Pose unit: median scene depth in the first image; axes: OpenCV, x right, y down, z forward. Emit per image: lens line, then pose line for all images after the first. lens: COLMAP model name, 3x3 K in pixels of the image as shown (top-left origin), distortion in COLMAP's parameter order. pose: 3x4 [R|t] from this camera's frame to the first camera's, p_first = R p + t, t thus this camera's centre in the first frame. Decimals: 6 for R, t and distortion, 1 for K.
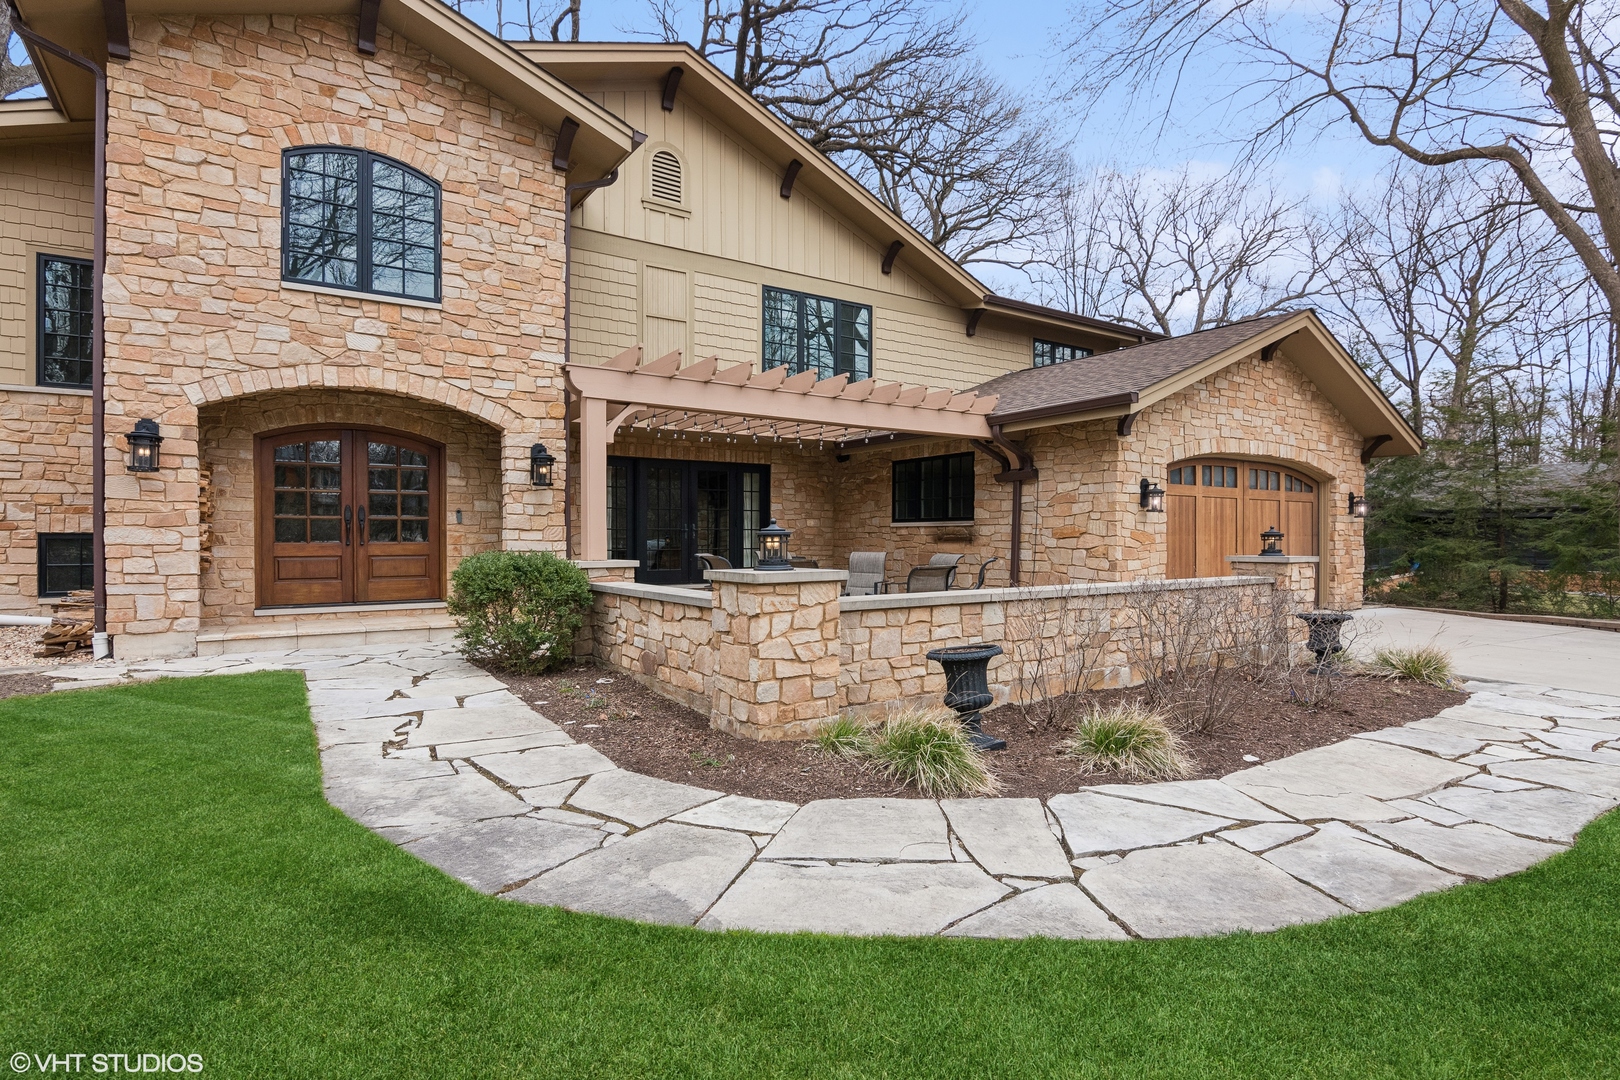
lens RADIAL K [[811.0, 0, 810.0], [0, 811.0, 540.0], [0, 0, 1]] dist [-0.002491, -0.000295]
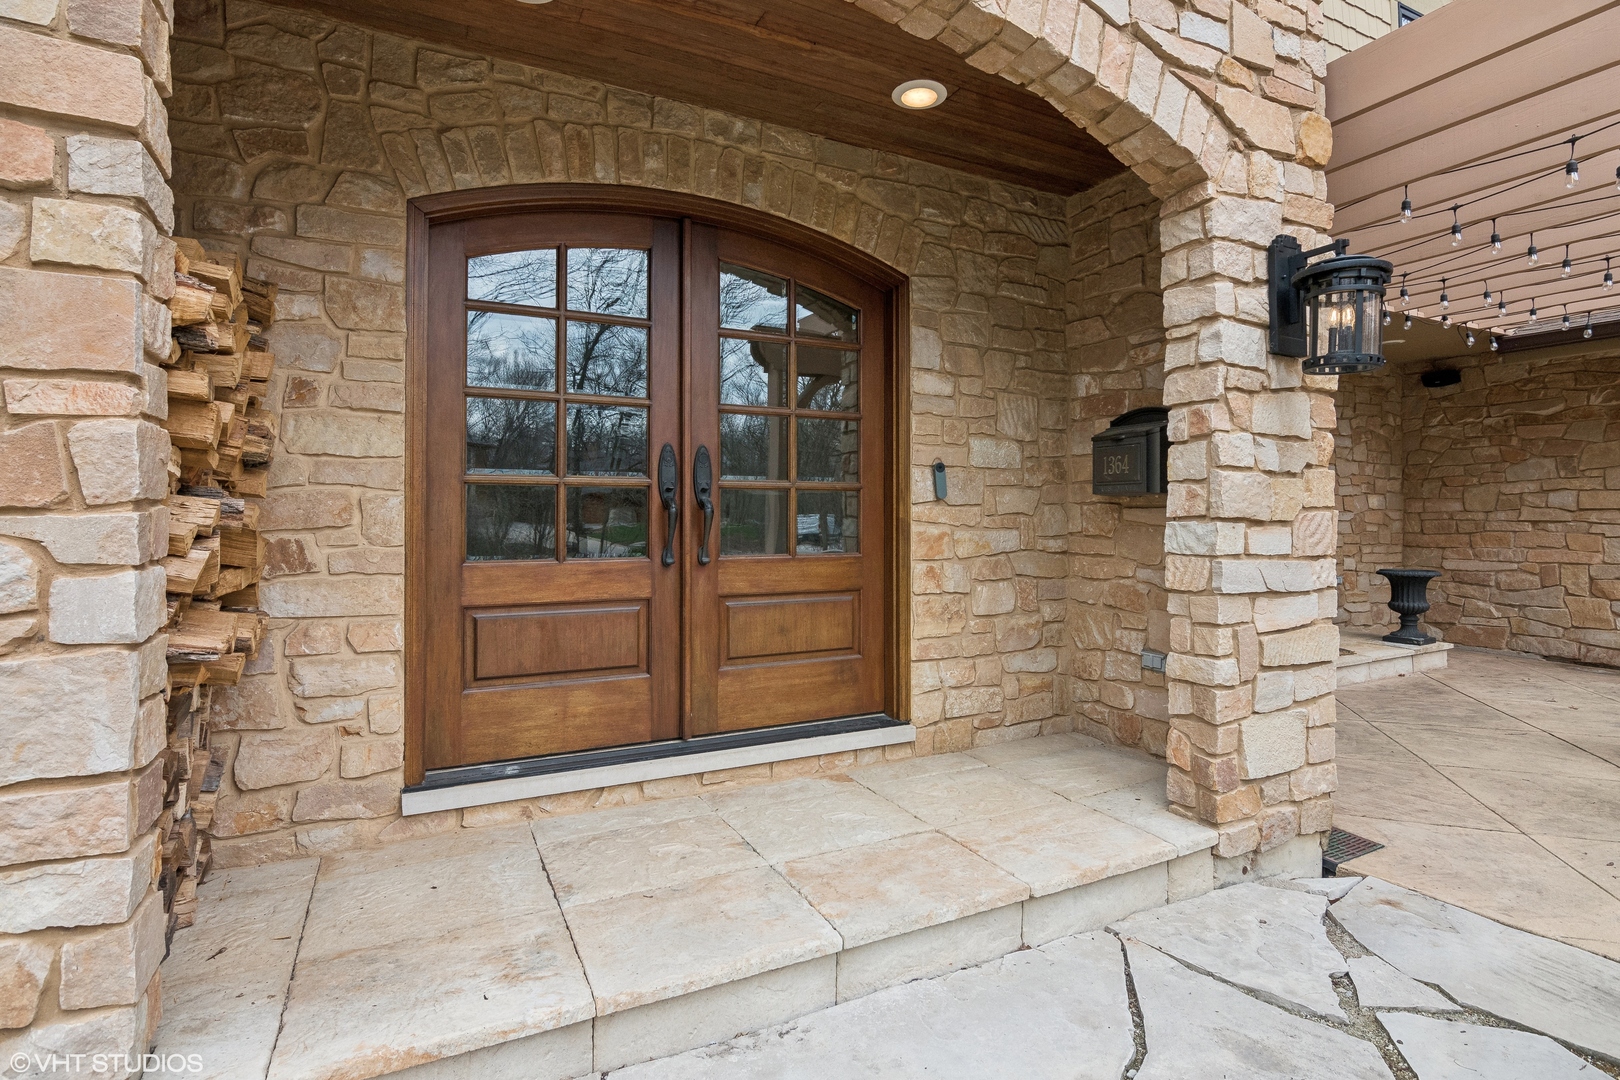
lens RADIAL K [[800.1, 0, 812.0], [0, 800.1, 502.5], [0, 0, 1]] dist [-0.003475, -0.000928]
pose [[0.994085, 0.001249, -0.108597, -0.485152], [-0.003602, 0.999763, -0.021476, -0.012788], [0.108544, 0.021740, 0.993854, 0.694953]]
